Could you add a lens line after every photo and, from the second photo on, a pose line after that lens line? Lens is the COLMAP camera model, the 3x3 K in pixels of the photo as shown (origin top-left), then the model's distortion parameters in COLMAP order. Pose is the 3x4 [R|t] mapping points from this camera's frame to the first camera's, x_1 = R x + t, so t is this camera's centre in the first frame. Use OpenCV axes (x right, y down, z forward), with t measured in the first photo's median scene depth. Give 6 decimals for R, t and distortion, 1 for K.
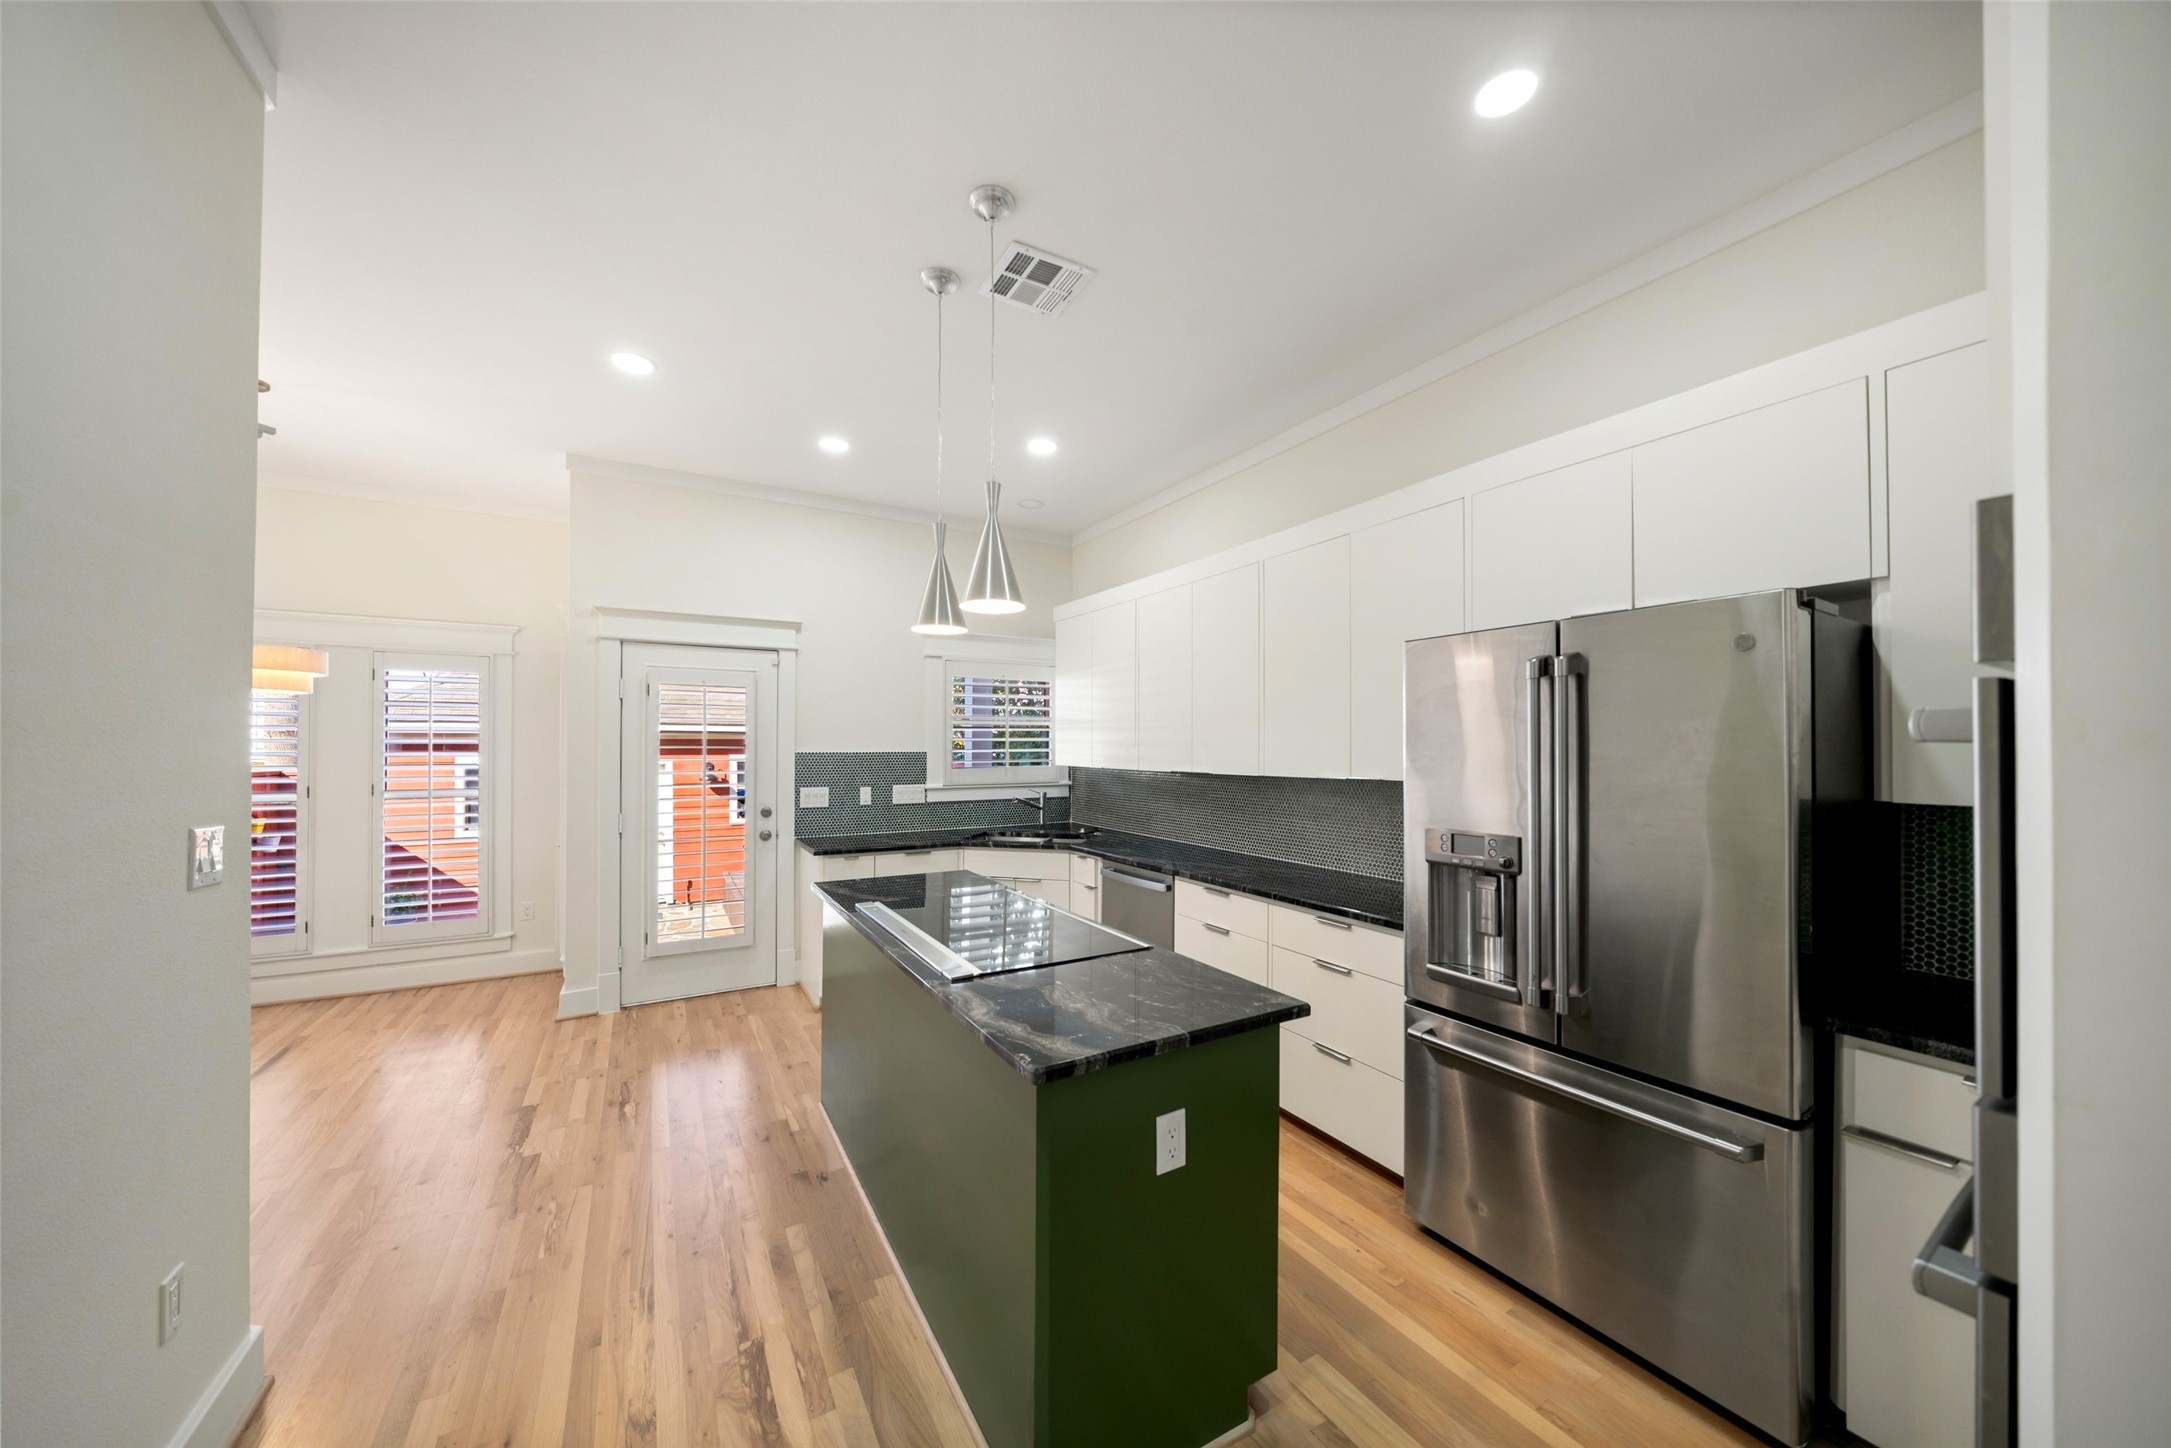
lens RADIAL K [[742.5, 0, 1076.1], [0, 742.5, 739.4], [0, 0, 1]] dist [-0.007971, 0.000061]
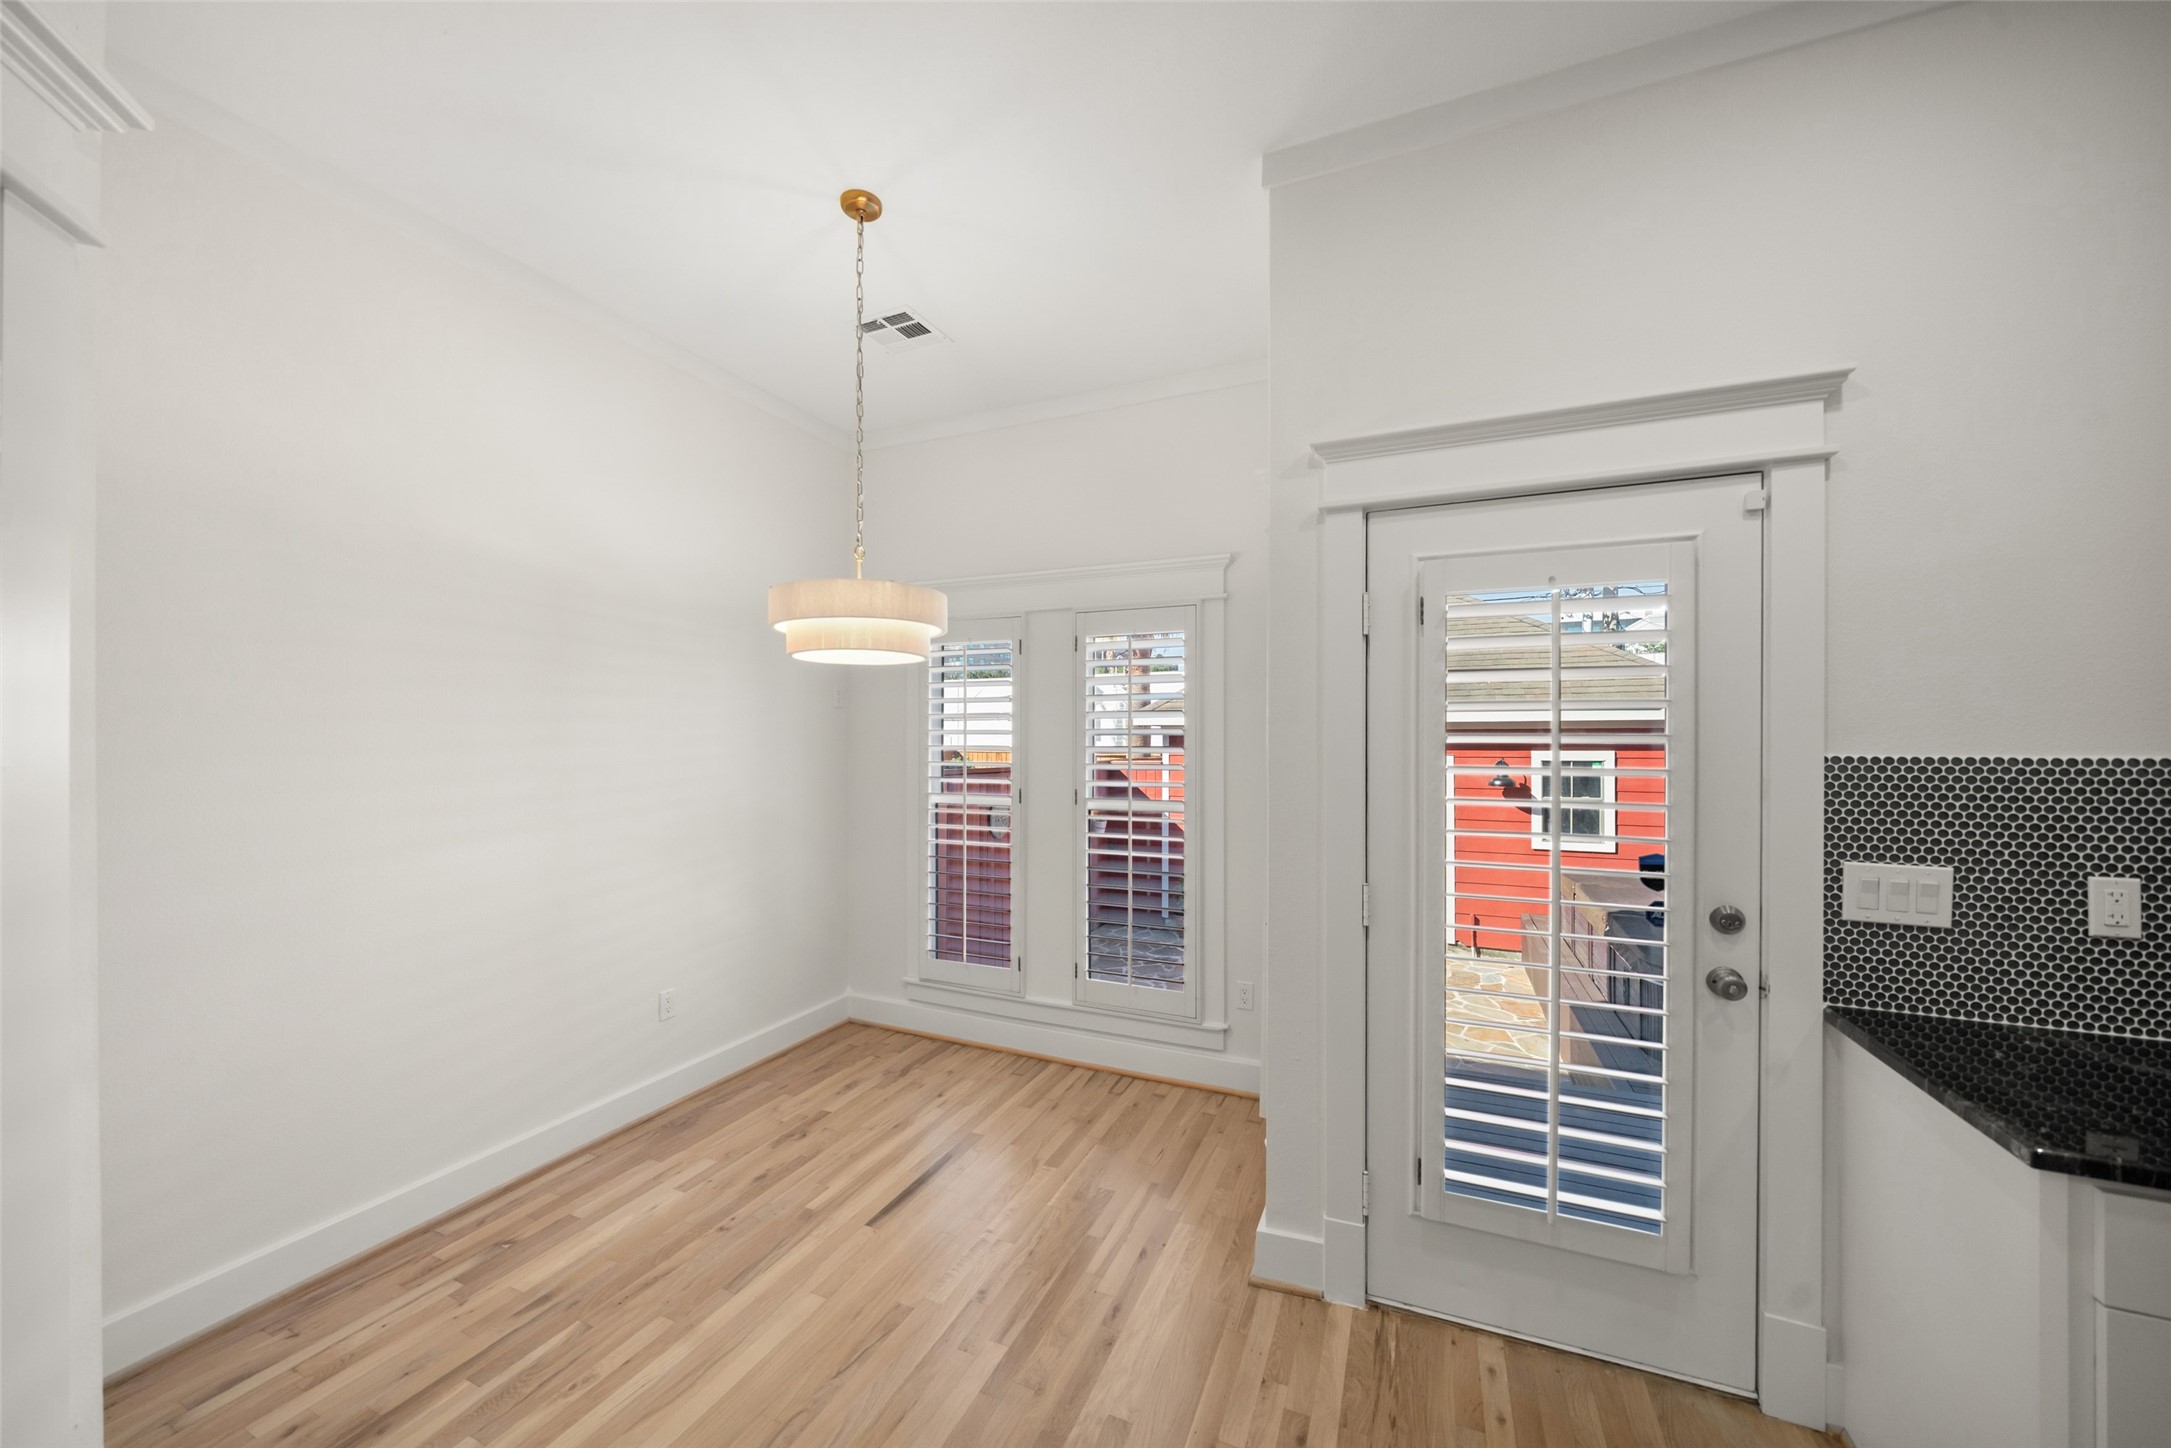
lens RADIAL K [[829.6, 0, 1068.1], [0, 829.6, 730.6], [0, 0, 1]] dist [-0.005123, 0.000091]
pose [[0.597242, -0.006231, -0.802037, -0.285639], [0.004182, 0.999980, -0.004655, 0.005921], [0.802050, -0.000574, 0.597256, 0.498764]]
